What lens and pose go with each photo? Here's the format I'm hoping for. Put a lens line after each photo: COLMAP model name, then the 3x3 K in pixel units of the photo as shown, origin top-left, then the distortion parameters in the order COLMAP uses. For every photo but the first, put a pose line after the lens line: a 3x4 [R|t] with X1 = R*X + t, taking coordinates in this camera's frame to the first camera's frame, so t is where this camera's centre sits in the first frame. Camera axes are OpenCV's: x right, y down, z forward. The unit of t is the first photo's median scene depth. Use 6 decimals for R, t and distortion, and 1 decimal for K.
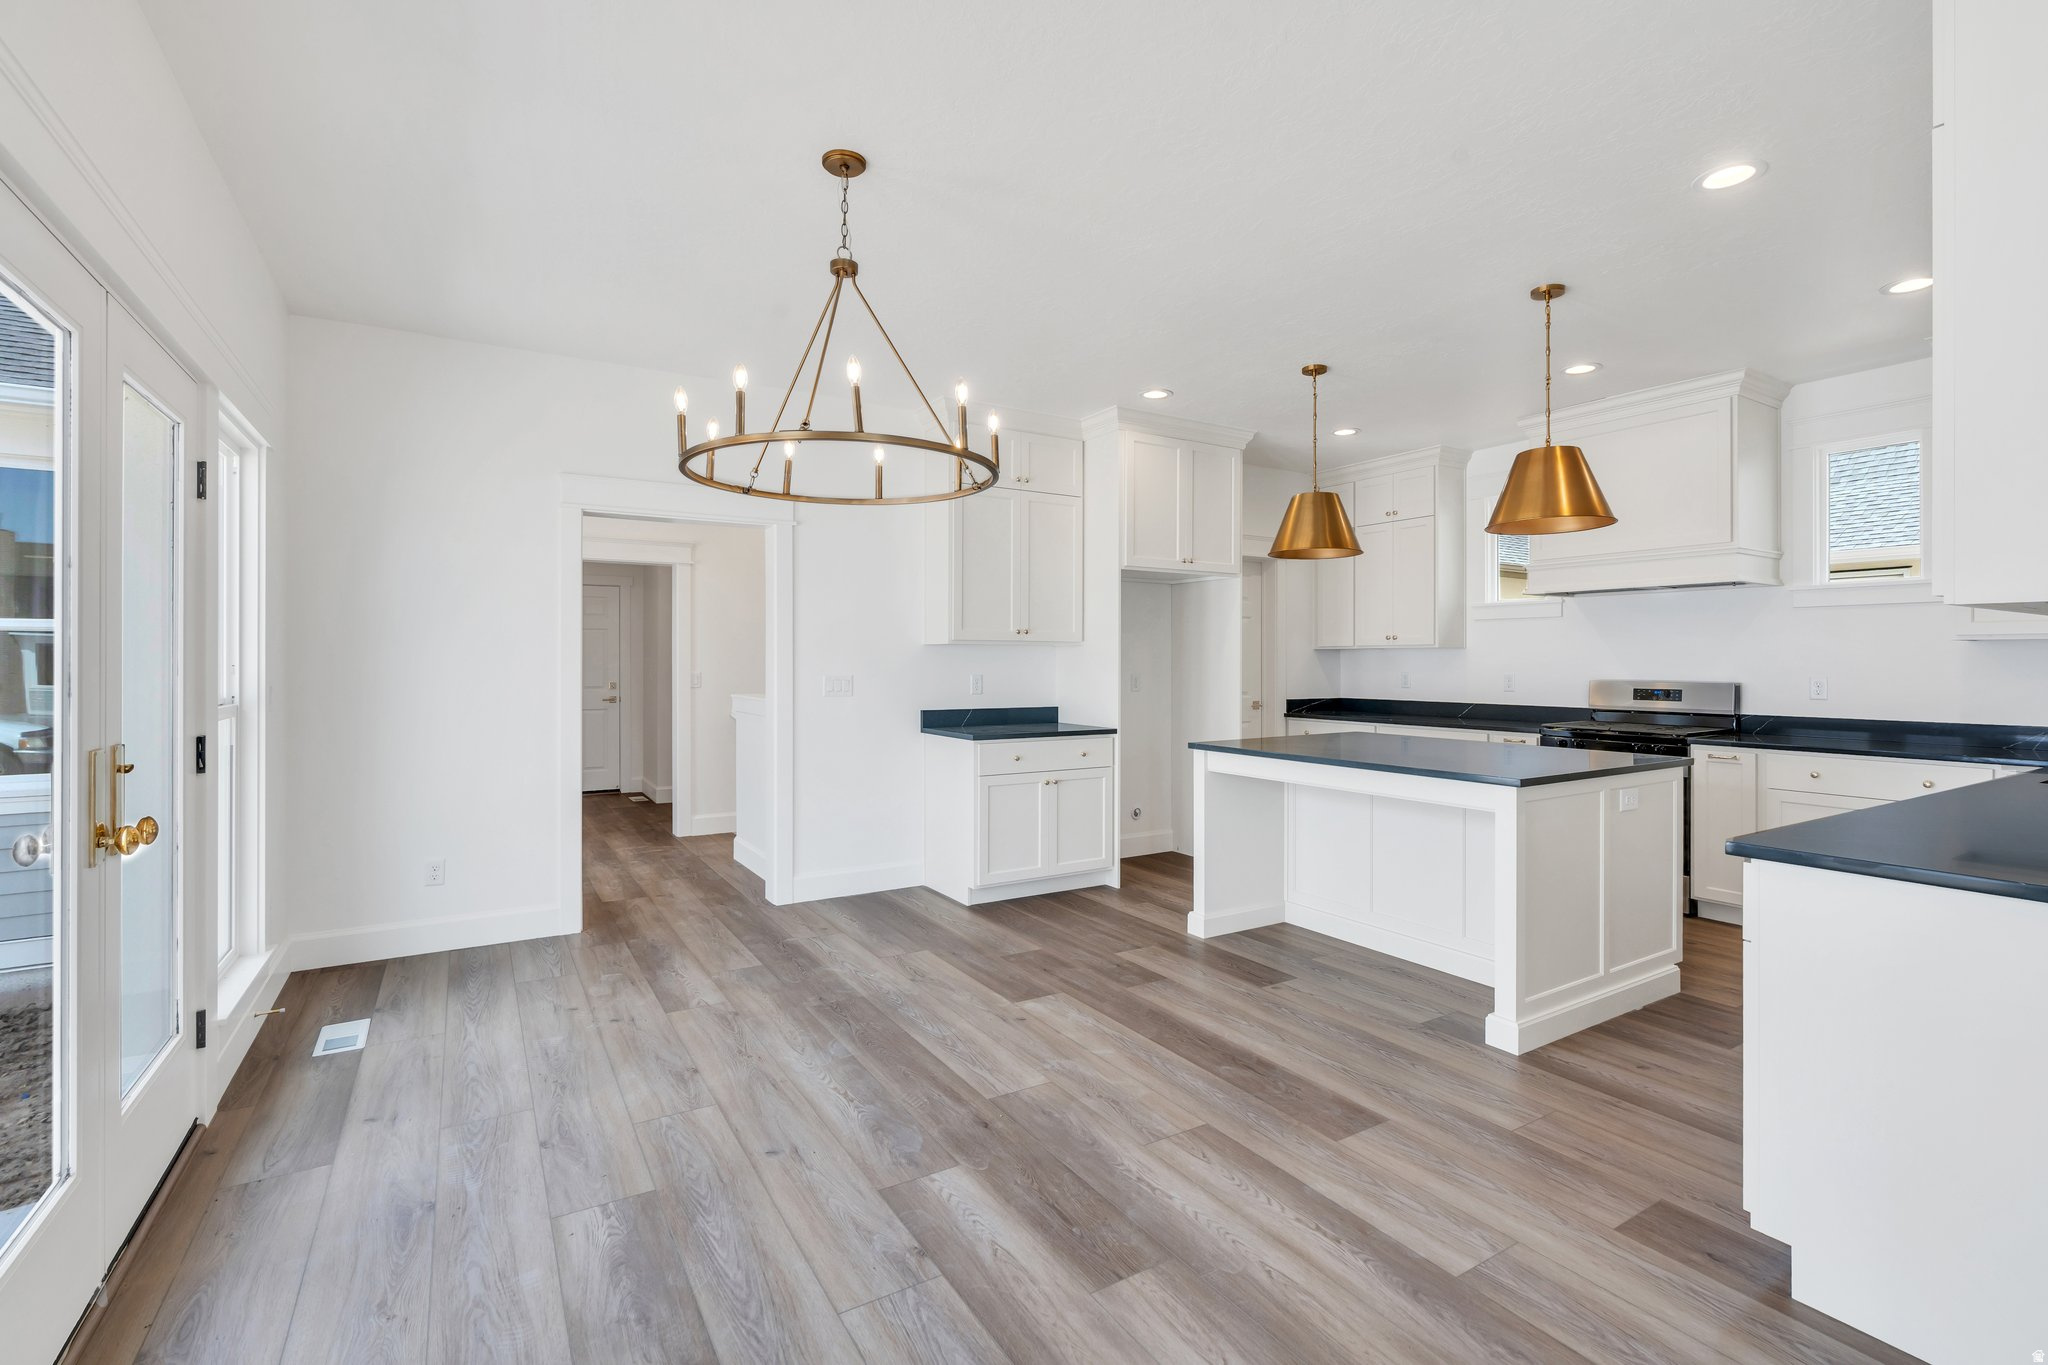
lens RADIAL K [[925.8, 0, 1038.7], [0, 925.8, 661.0], [0, 0, 1]] dist [-0.004721, 0.000590]
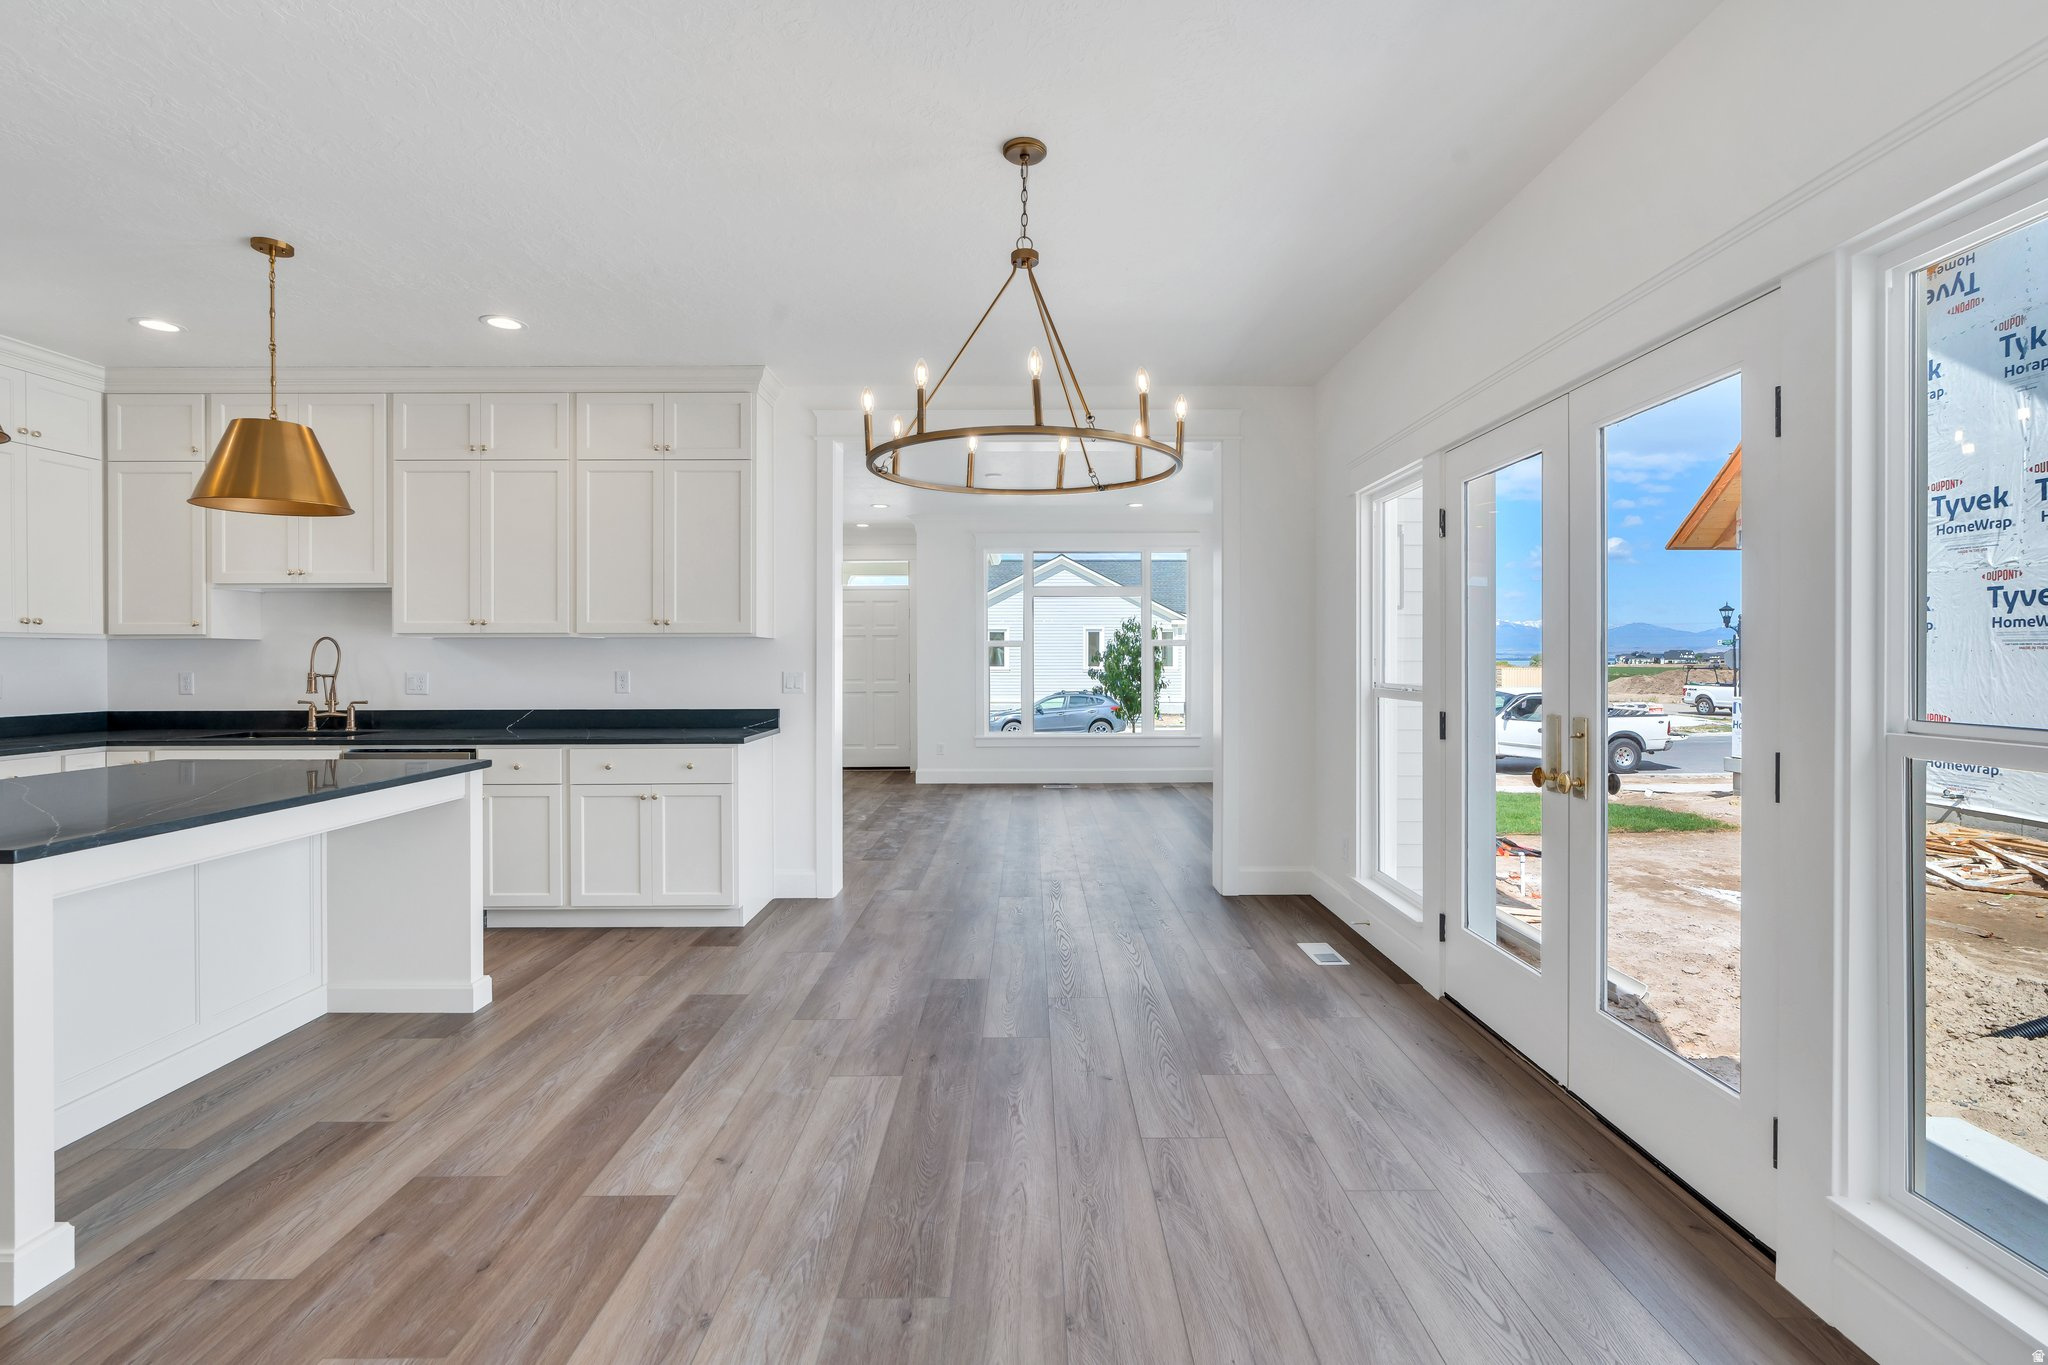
lens RADIAL K [[918.3, 0, 1032.8], [0, 918.3, 669.1], [0, 0, 1]] dist [-0.000422, 0.000064]
pose [[-0.850391, -0.004965, 0.526127, -0.572966], [0.001009, 0.999938, 0.011067, 0.003839], [-0.526150, 0.009942, -0.850334, 1.427114]]
